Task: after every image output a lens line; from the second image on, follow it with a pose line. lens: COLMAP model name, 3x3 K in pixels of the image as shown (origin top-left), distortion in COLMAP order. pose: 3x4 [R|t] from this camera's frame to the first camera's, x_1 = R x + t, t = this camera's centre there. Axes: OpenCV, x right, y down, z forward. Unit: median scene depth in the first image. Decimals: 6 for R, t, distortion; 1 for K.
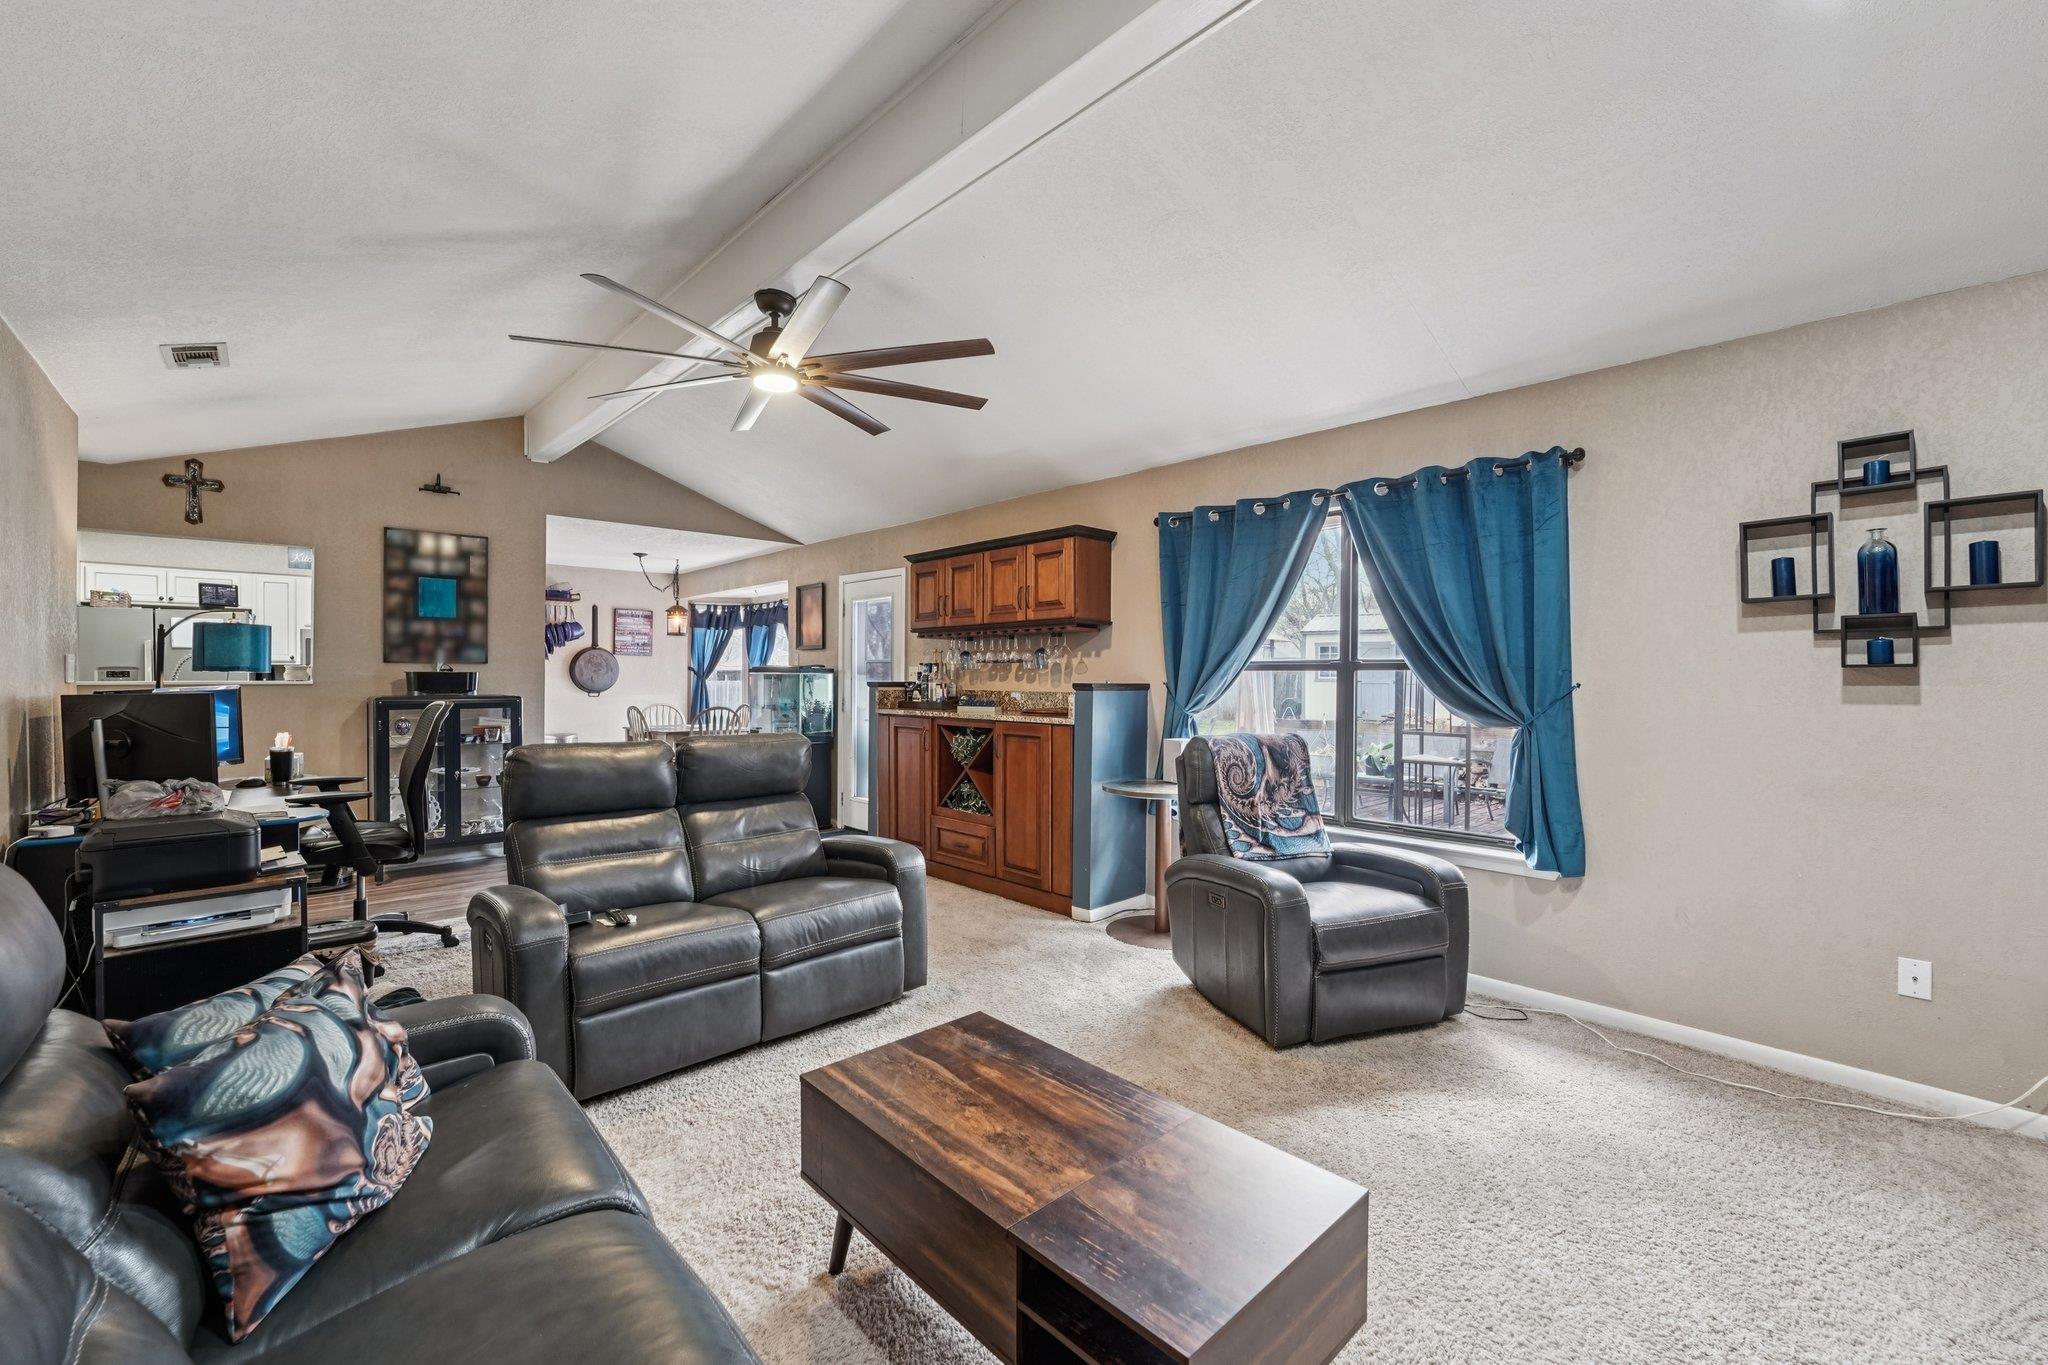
lens RADIAL K [[840.5, 0, 1011.8], [0, 840.5, 680.9], [0, 0, 1]] dist [-0.010824, -0.000061]
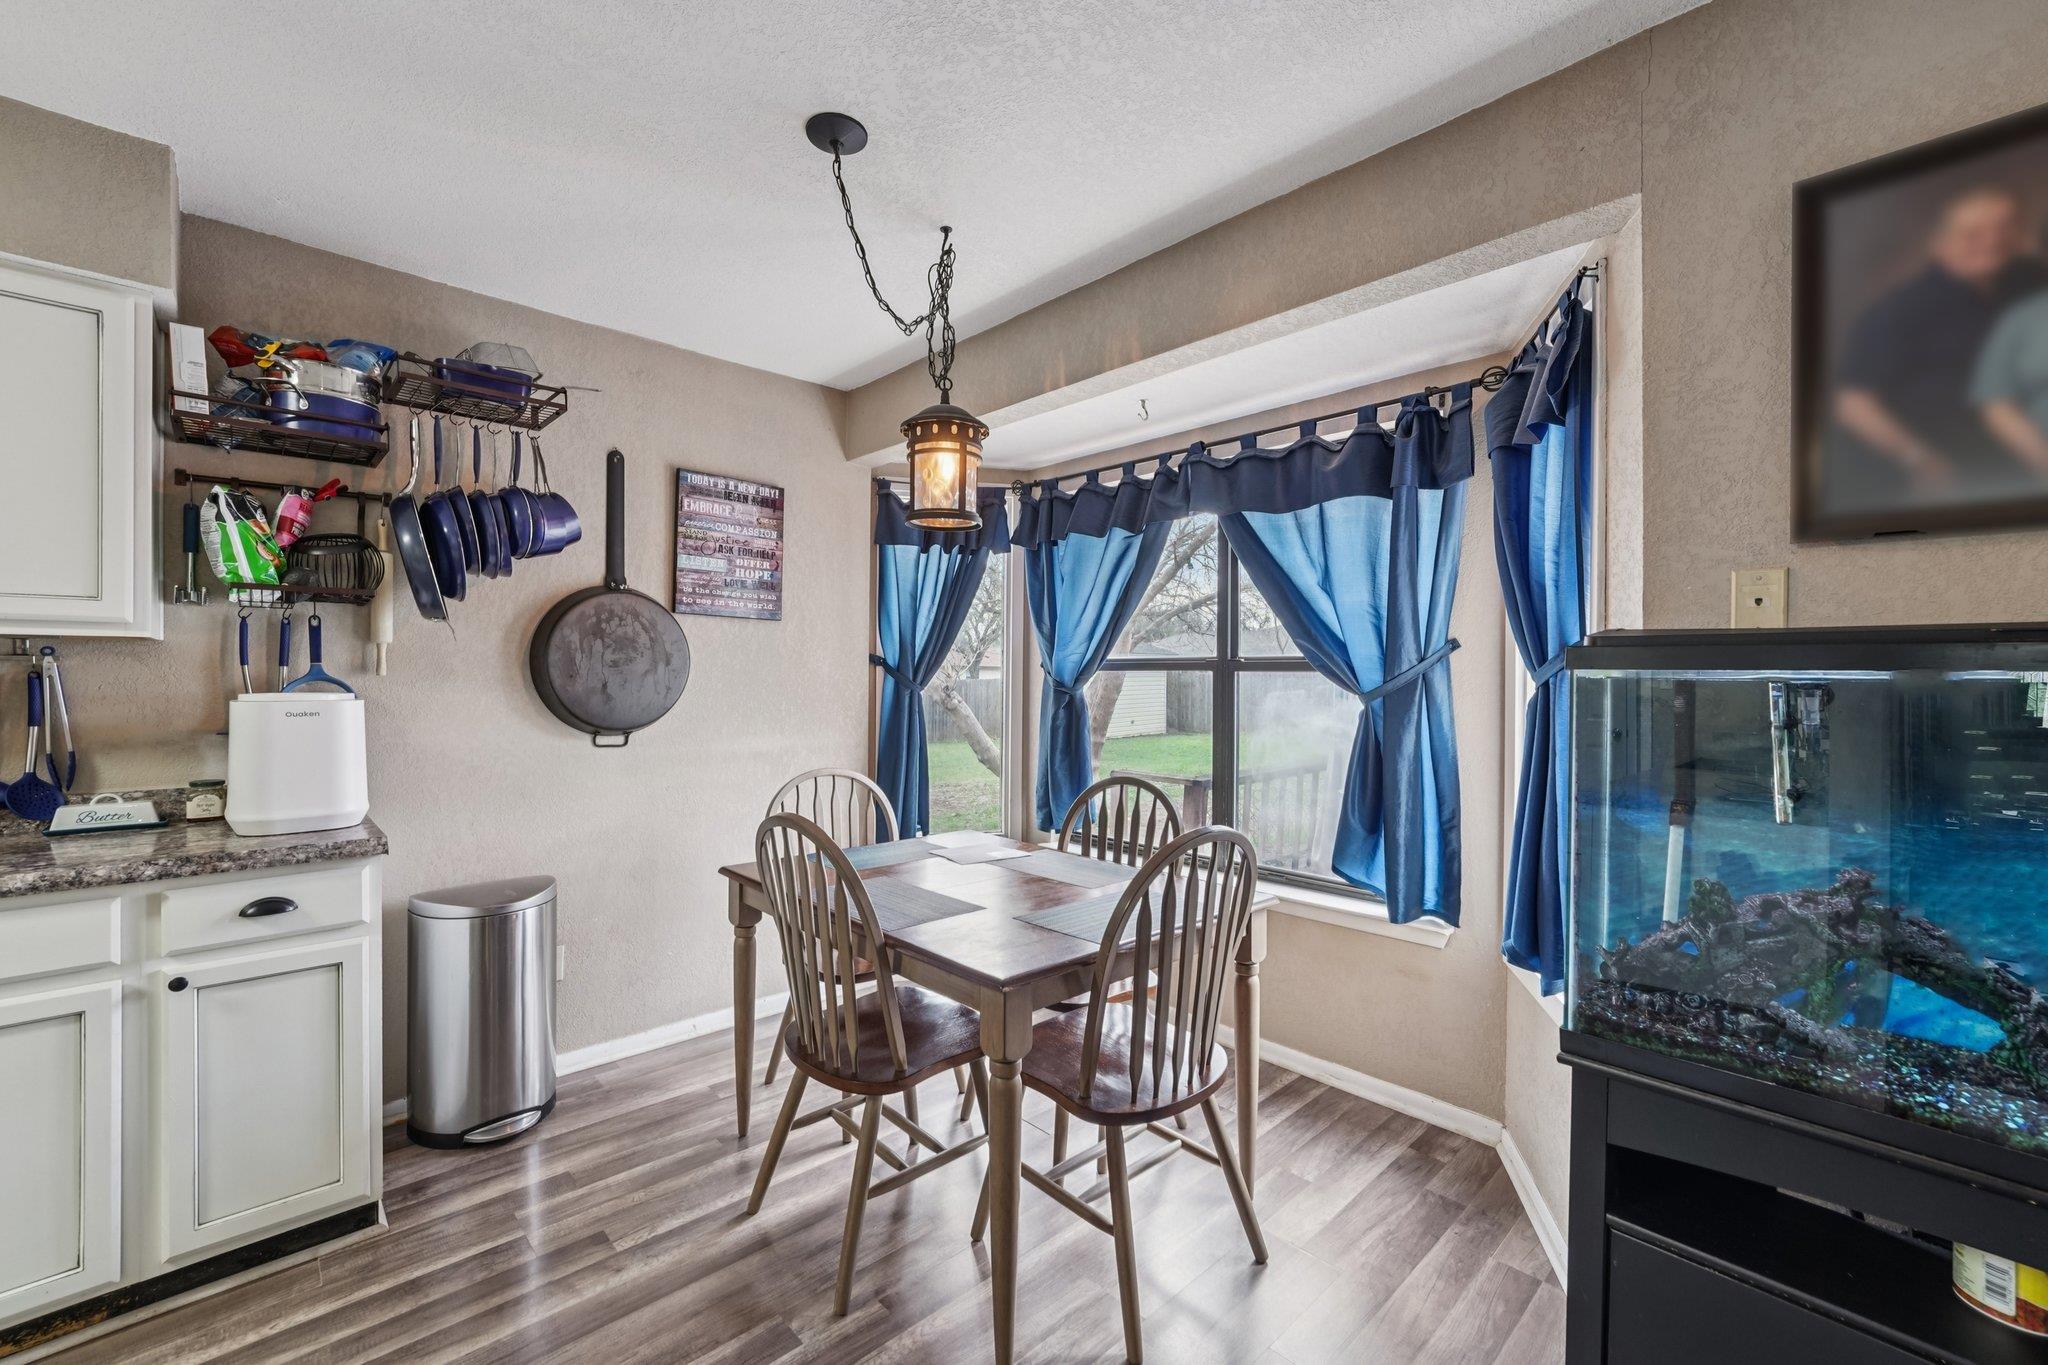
lens RADIAL K [[840.5, 0, 1028.7], [0, 840.5, 675.3], [0, 0, 1]] dist [-0.010824, -0.000061]
pose [[0.999716, 0.003568, 0.023554, -0.349082], [-0.003491, 0.999988, -0.003312, -0.007122], [-0.023565, 0.003229, 0.999717, 0.682460]]
